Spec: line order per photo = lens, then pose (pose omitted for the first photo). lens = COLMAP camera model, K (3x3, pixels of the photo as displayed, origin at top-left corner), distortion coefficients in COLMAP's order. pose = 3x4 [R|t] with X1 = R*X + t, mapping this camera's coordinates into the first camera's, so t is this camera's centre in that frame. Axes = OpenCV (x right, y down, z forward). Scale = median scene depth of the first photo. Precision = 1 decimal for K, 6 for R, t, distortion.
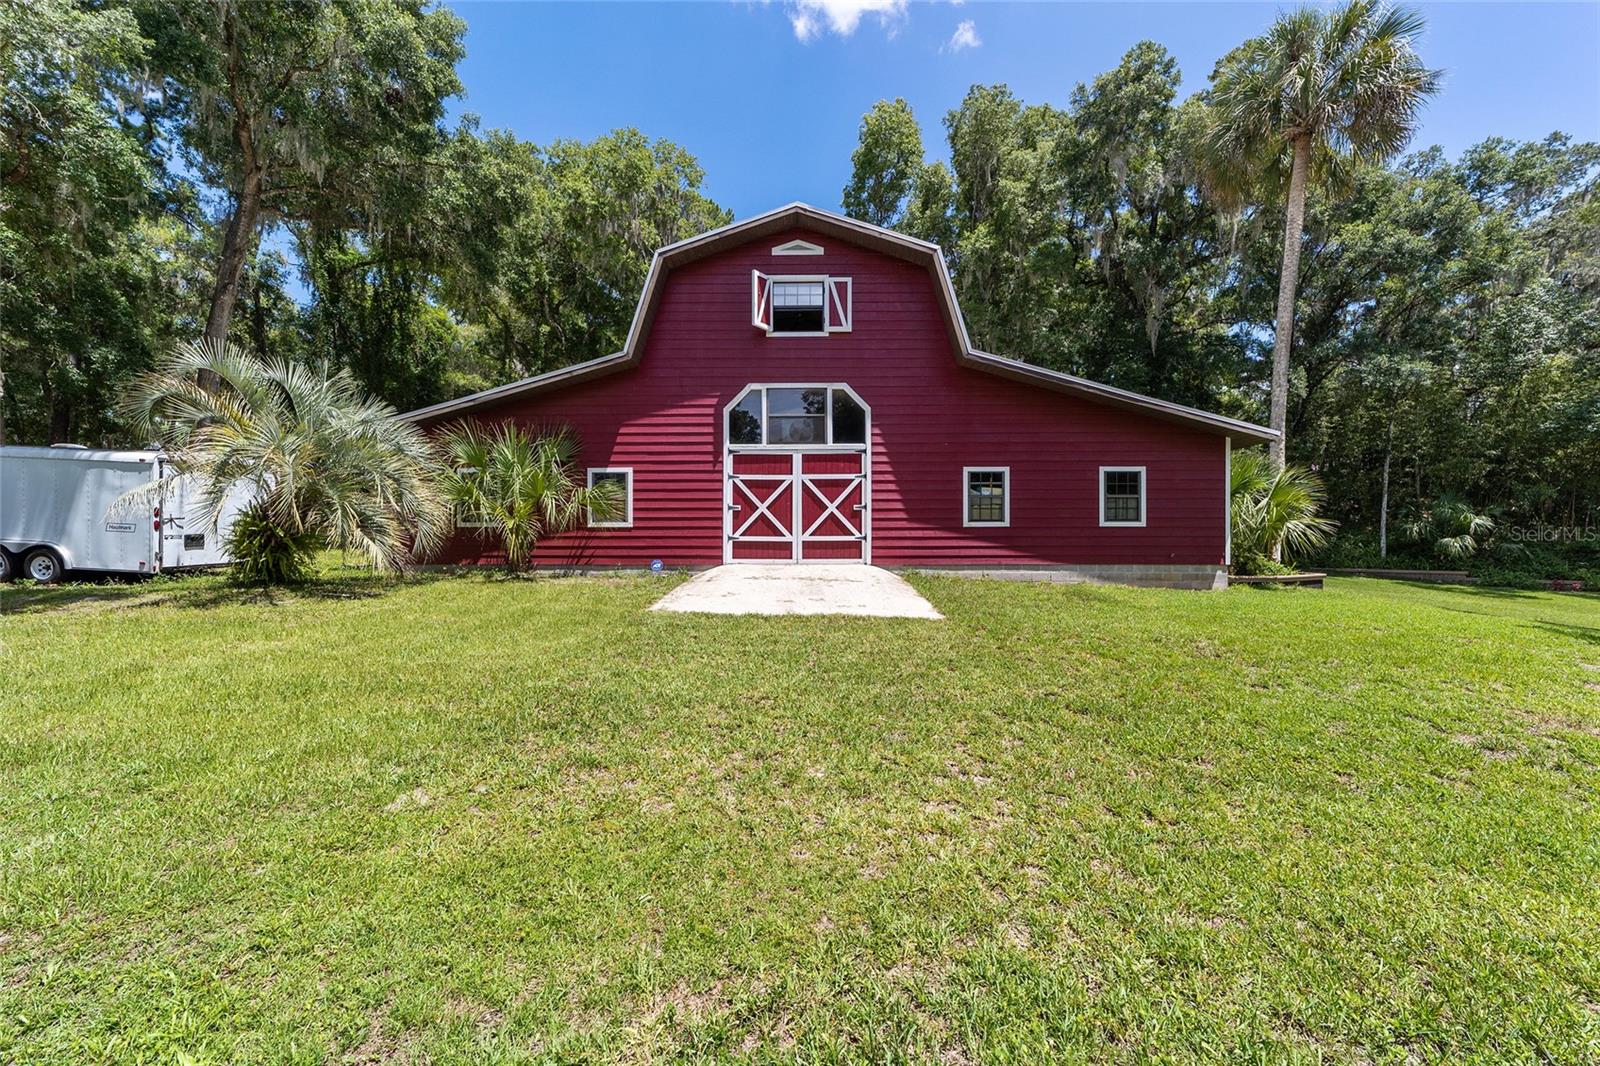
lens RADIAL K [[619.2, 0, 796.6], [0, 619.2, 537.4], [0, 0, 1]] dist [-0.005684, 0.003636]
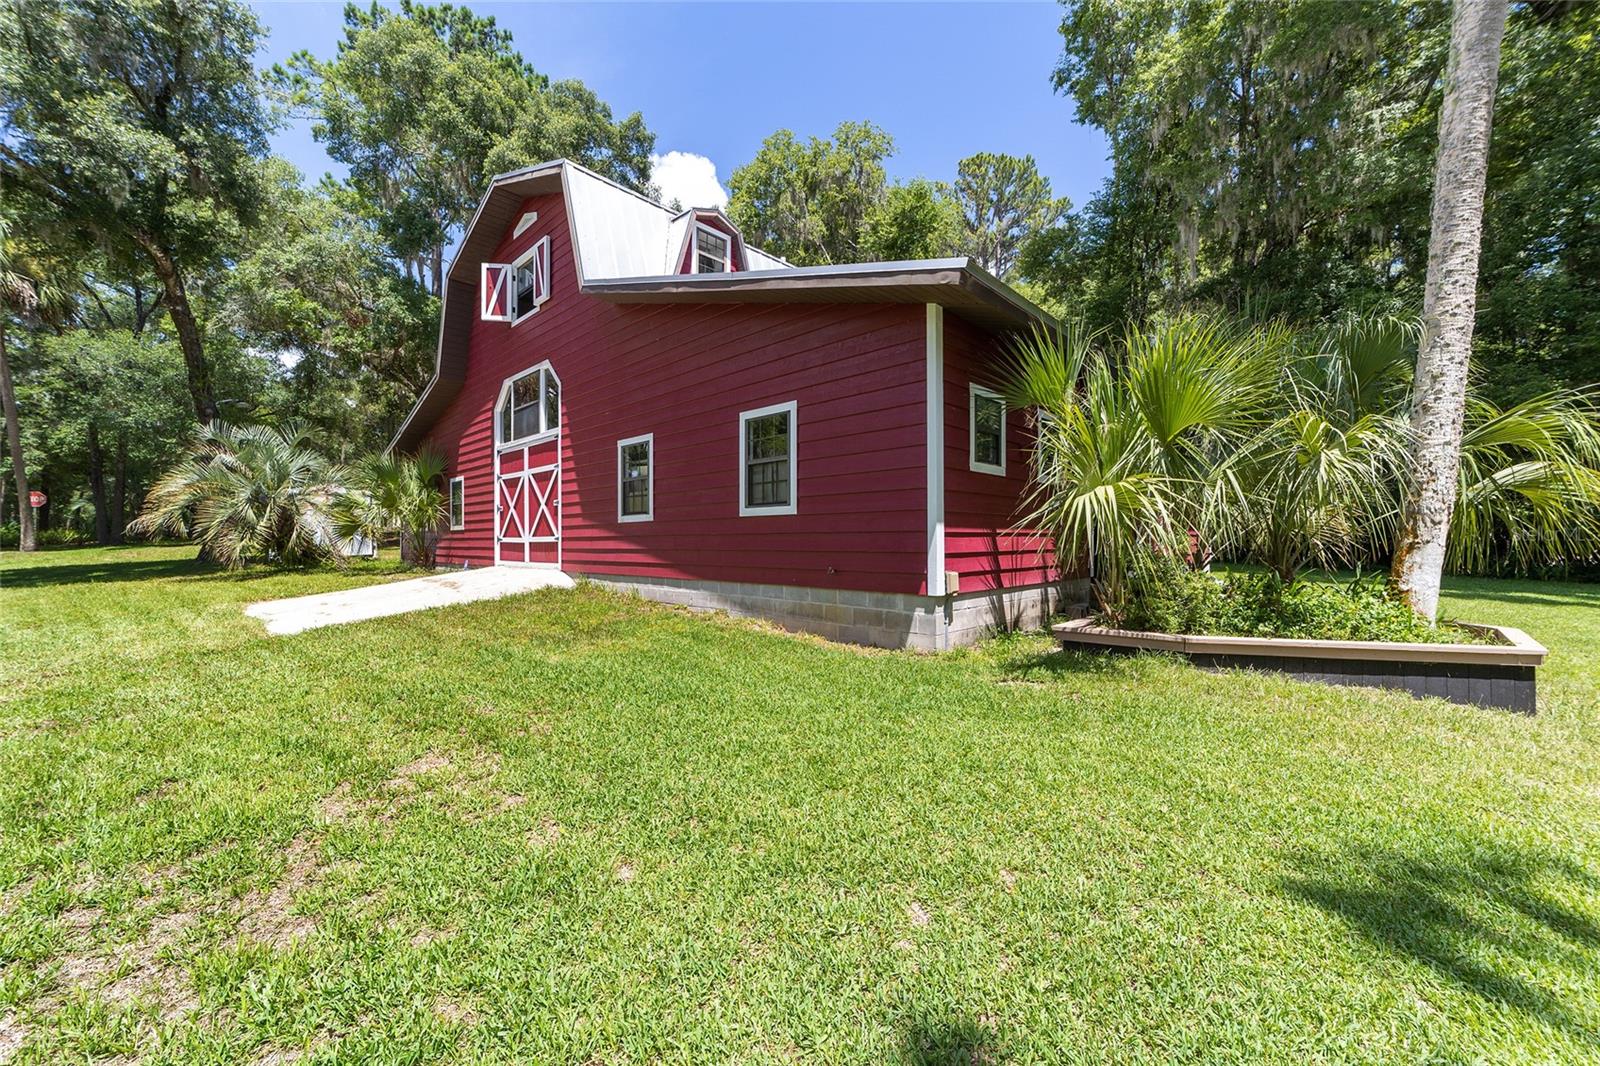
lens RADIAL K [[619.2, 0, 798.2], [0, 619.2, 537.0], [0, 0, 1]] dist [-0.005684, 0.003636]
pose [[0.722257, -0.006262, -0.691597, 0.927723], [0.007920, 0.999968, -0.000782, 0.002125], [0.691580, -0.004913, 0.722283, 0.619529]]
